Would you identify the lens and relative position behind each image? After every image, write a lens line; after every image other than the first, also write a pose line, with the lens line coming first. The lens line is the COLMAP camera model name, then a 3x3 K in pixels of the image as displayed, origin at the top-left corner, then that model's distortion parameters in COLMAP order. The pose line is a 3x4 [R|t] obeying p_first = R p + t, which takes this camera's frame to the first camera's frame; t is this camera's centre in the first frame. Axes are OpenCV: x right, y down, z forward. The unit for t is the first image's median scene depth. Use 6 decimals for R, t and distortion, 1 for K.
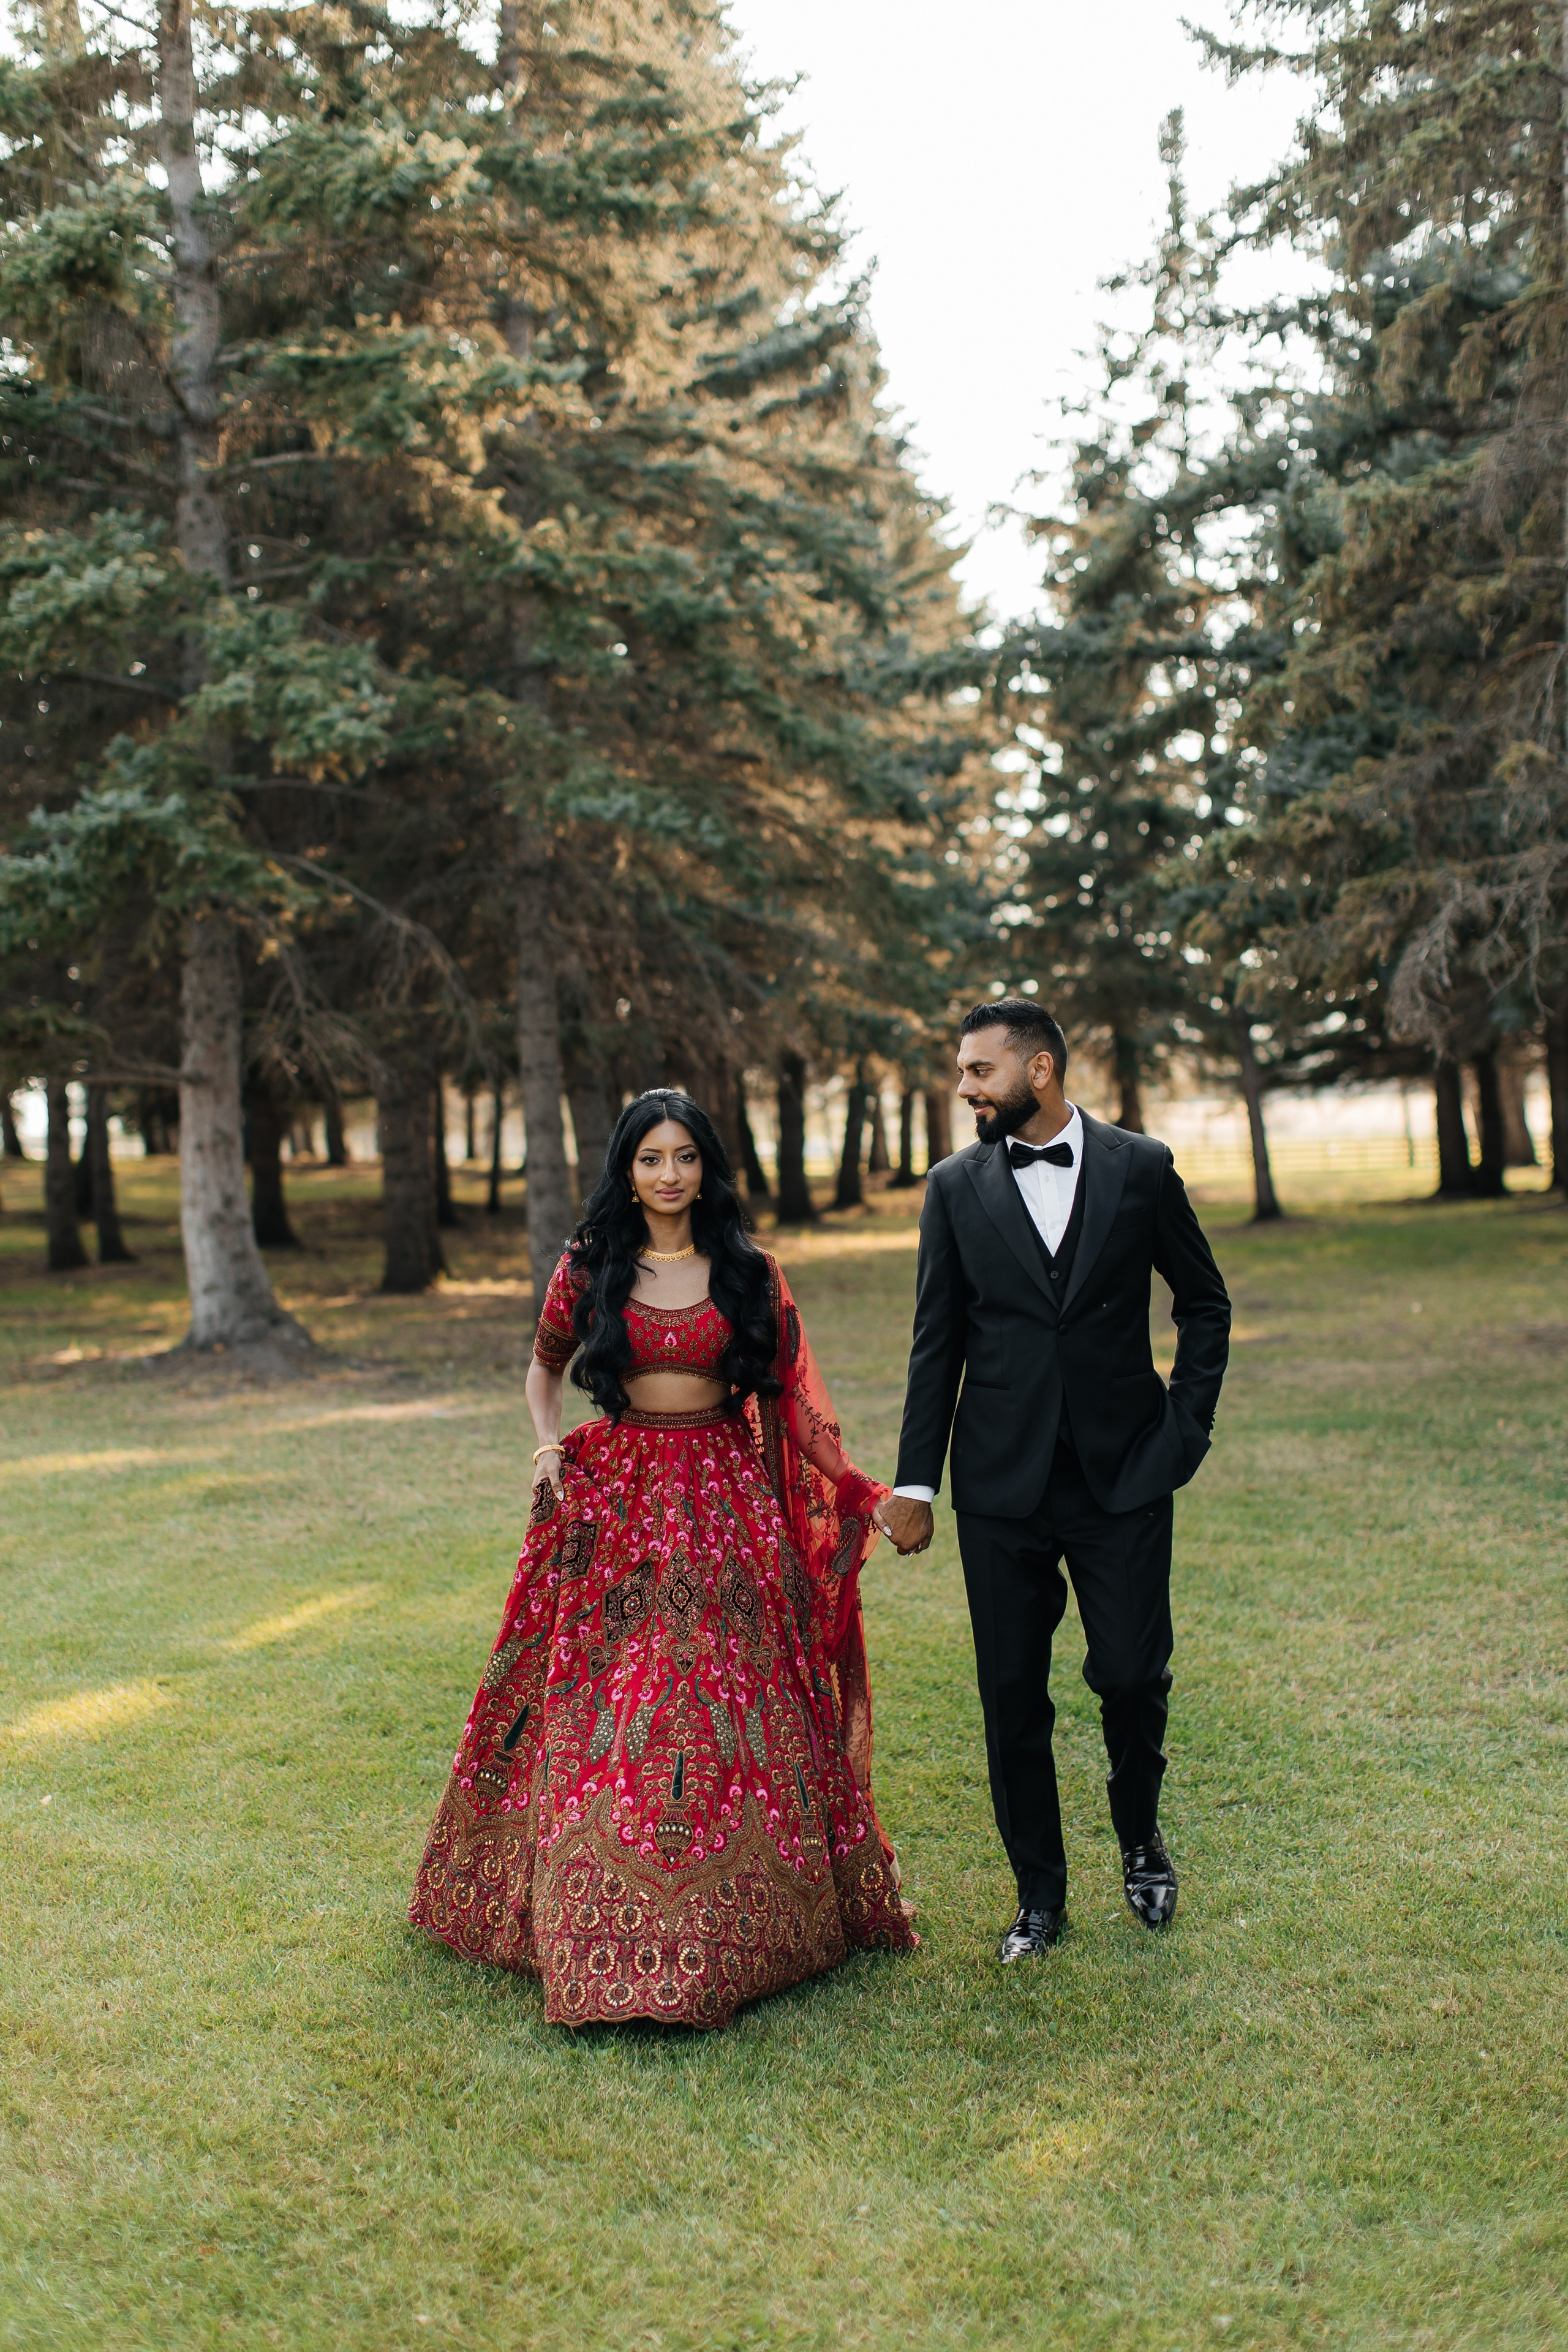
lens RADIAL K [[3671.9, 0, 786.9], [0, 3671.9, 1189.2], [0, 0, 1]] dist [0.121688, 0.000000]
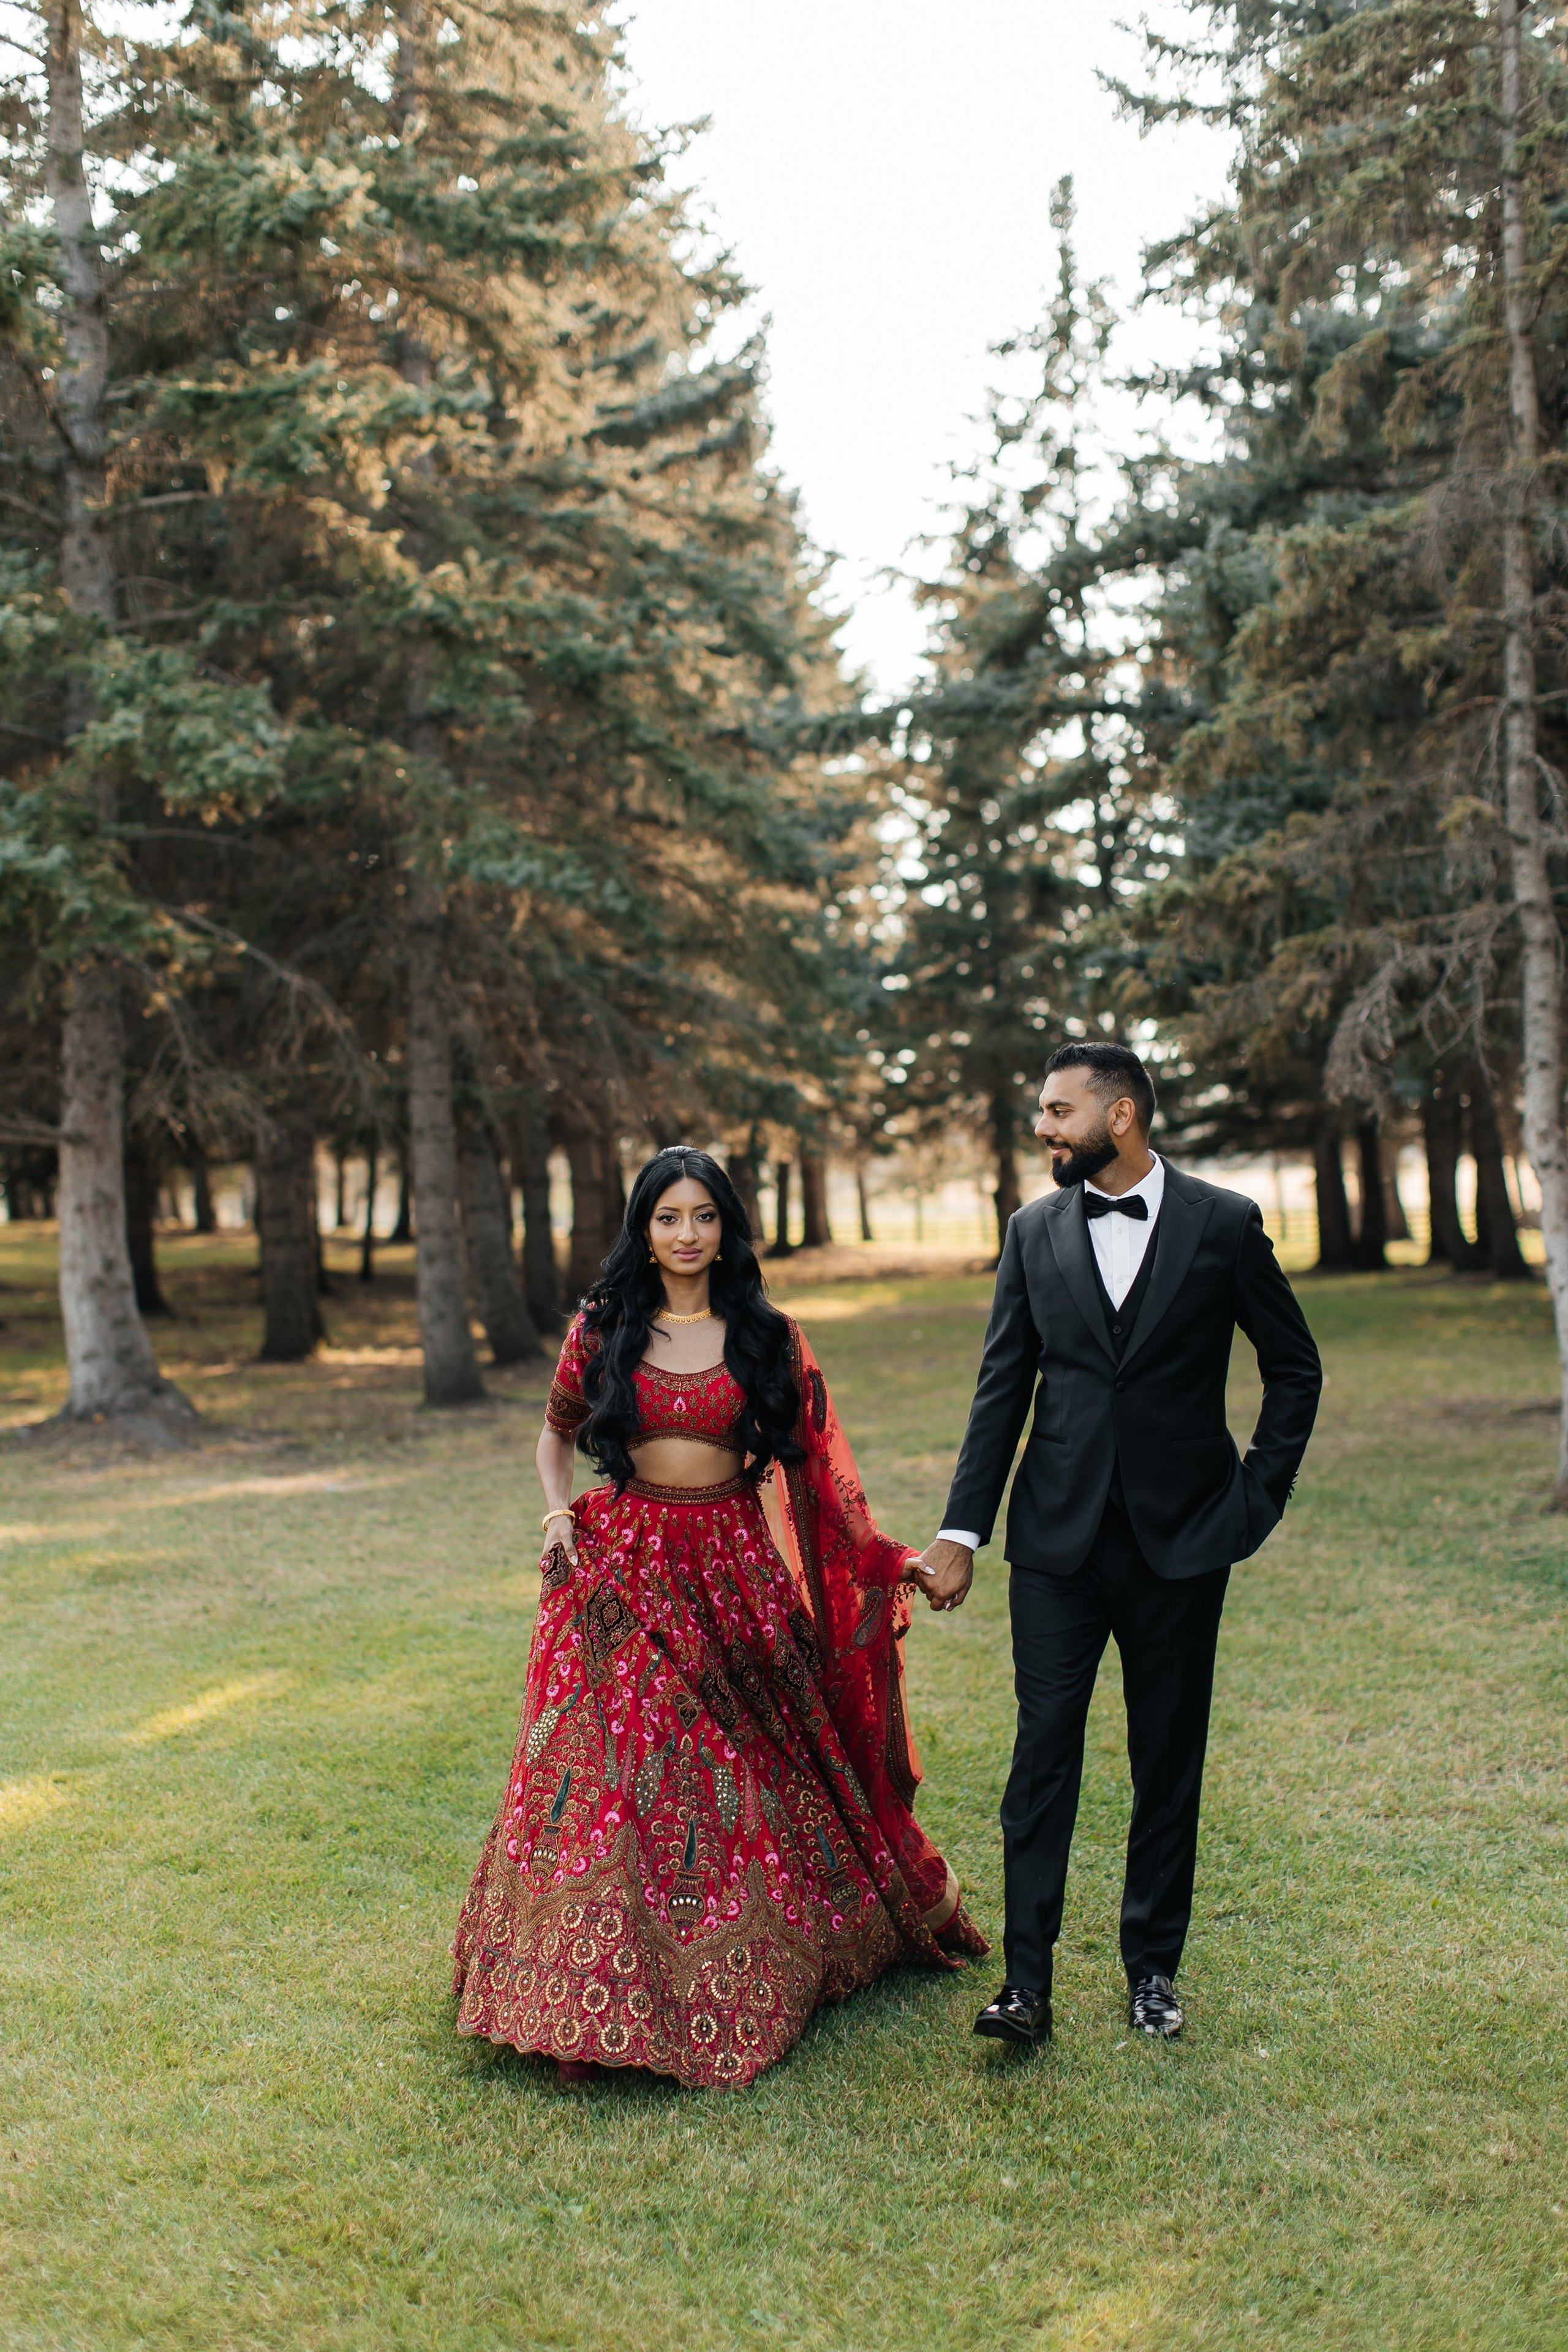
lens RADIAL K [[3671.9, 0, 793.2], [0, 3671.9, 1200.1], [0, 0, 1]] dist [0.121688, 0.000000]
pose [[0.999234, 0.006209, 0.038629, -0.010330], [-0.005578, 0.999850, -0.016414, 0.001111], [-0.038725, 0.016186, 0.999119, 0.029844]]
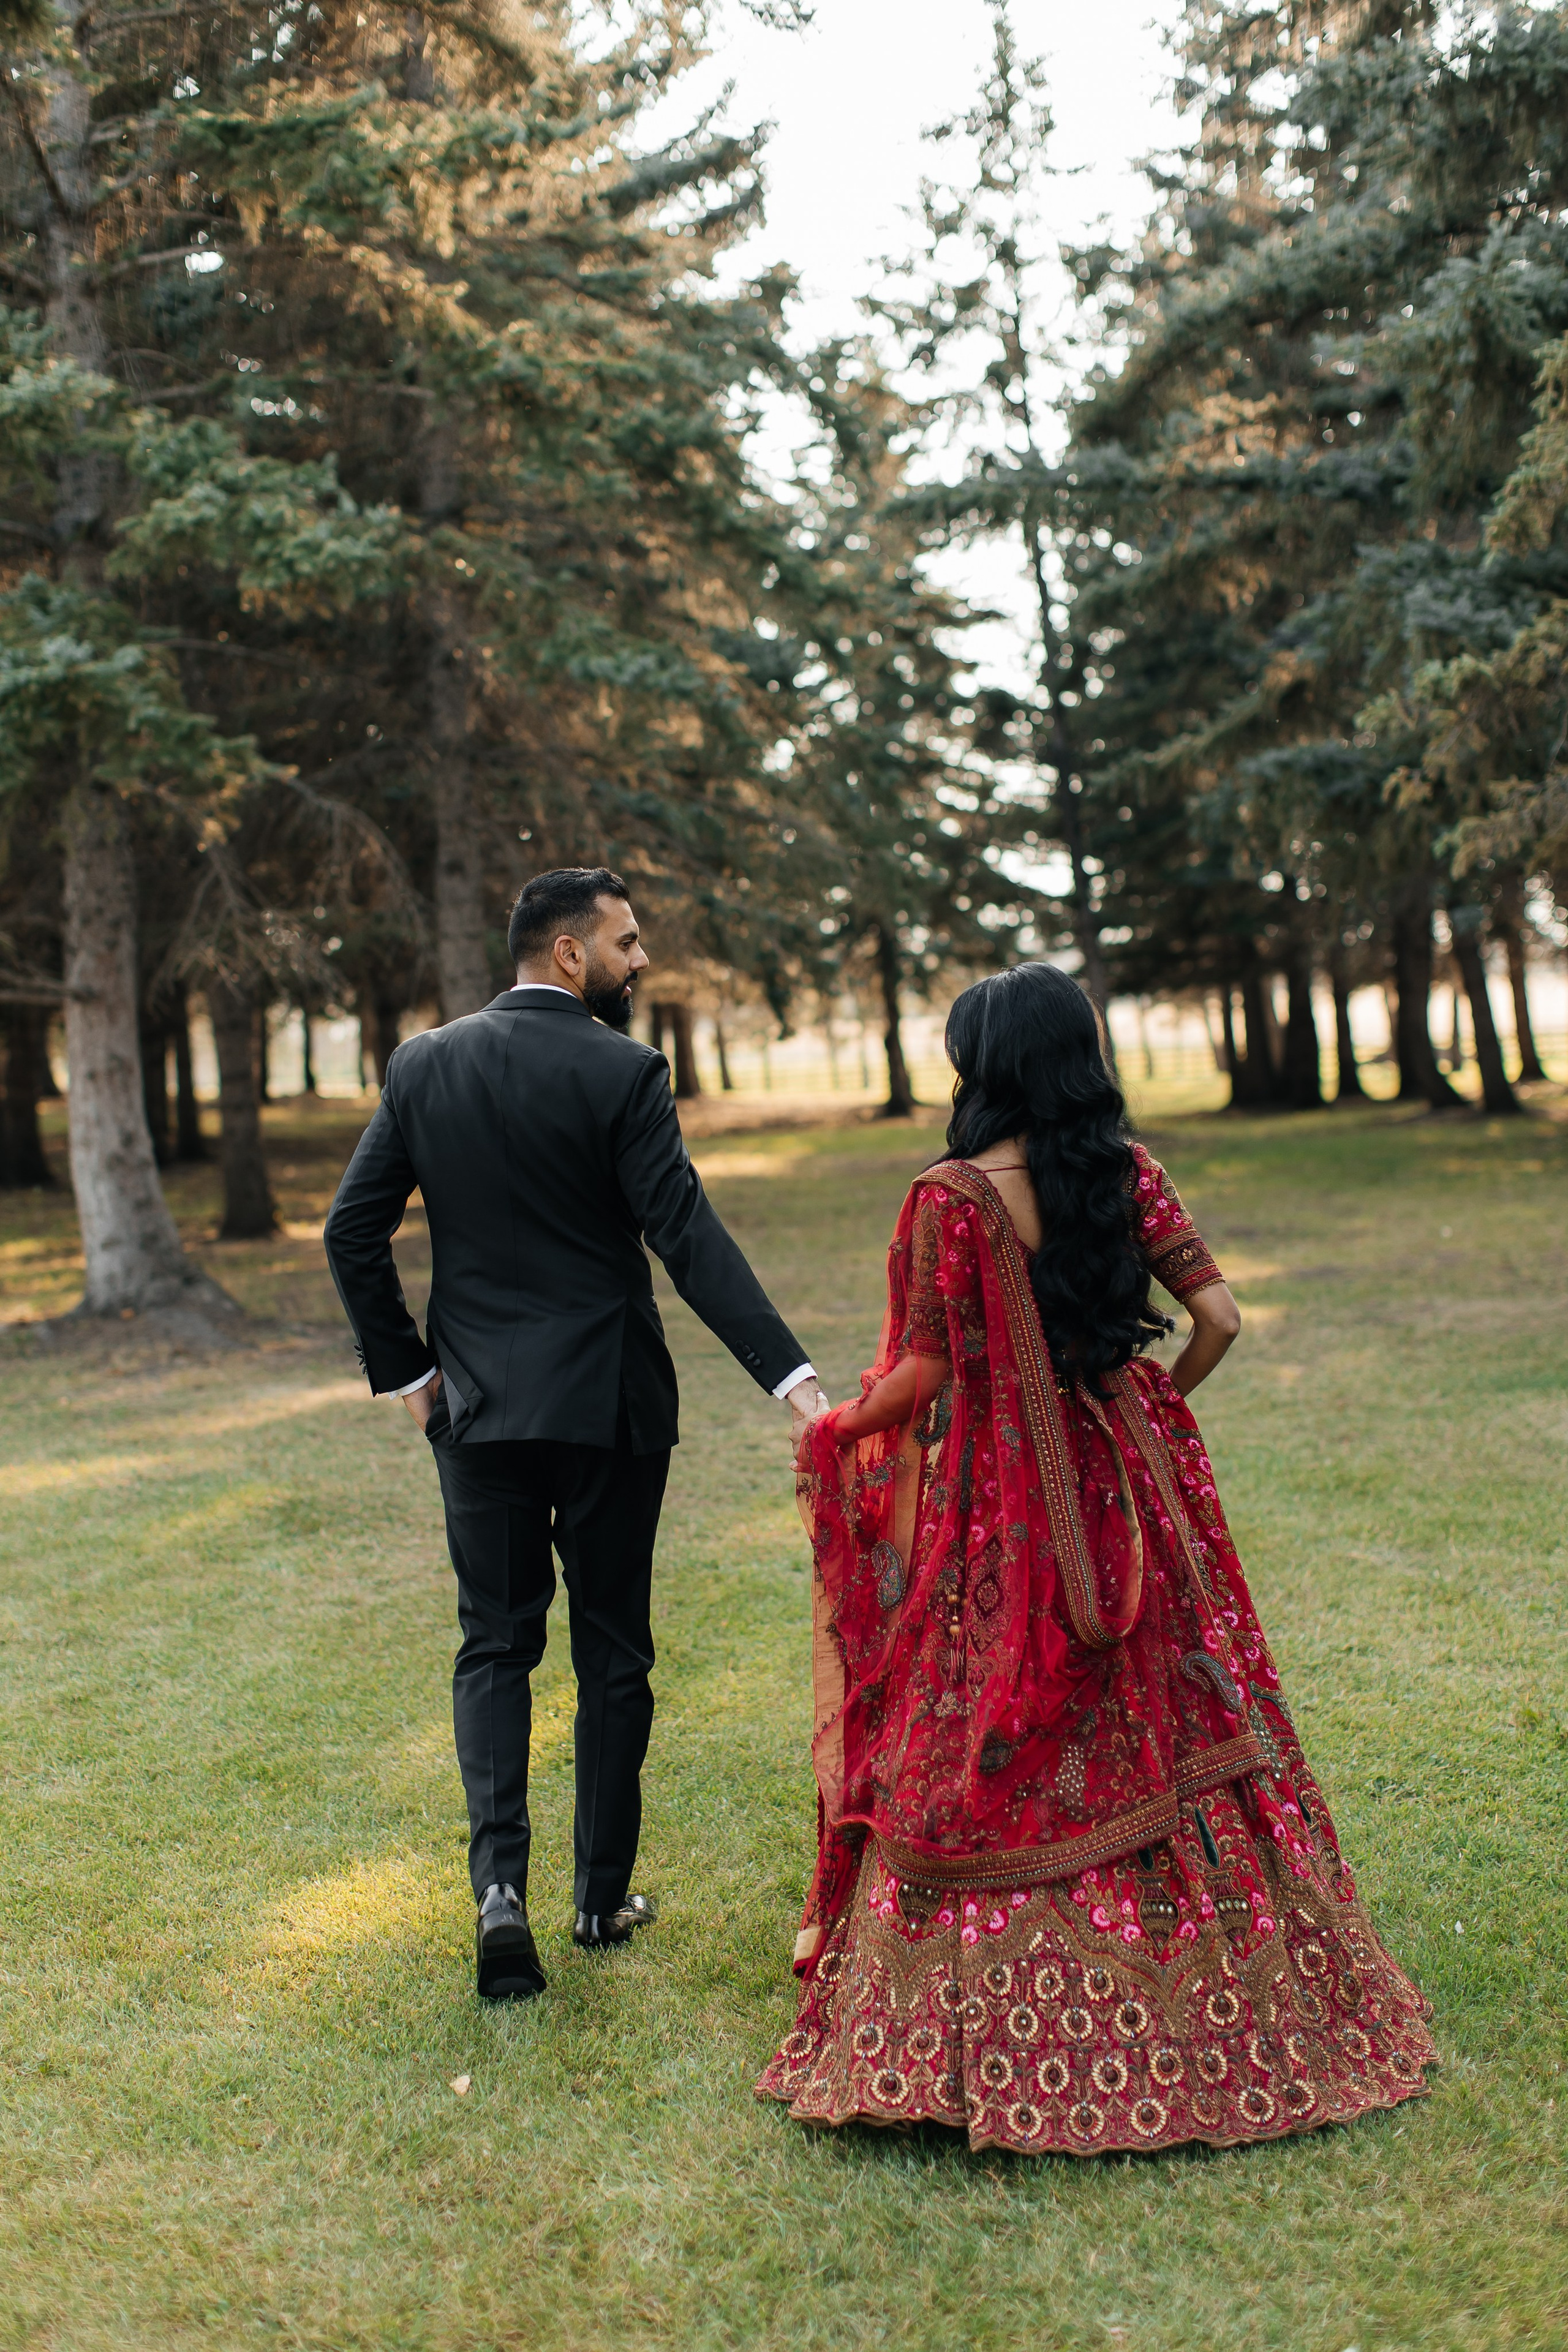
lens RADIAL K [[3671.9, 0, 785.3], [0, 3671.9, 1158.6], [0, 0, 1]] dist [0.121688, 0.000000]
pose [[0.995553, -0.020411, 0.091965, -0.093522], [0.019252, 0.999724, 0.013474, -0.001068], [-0.092214, -0.011643, 0.995671, 0.167723]]
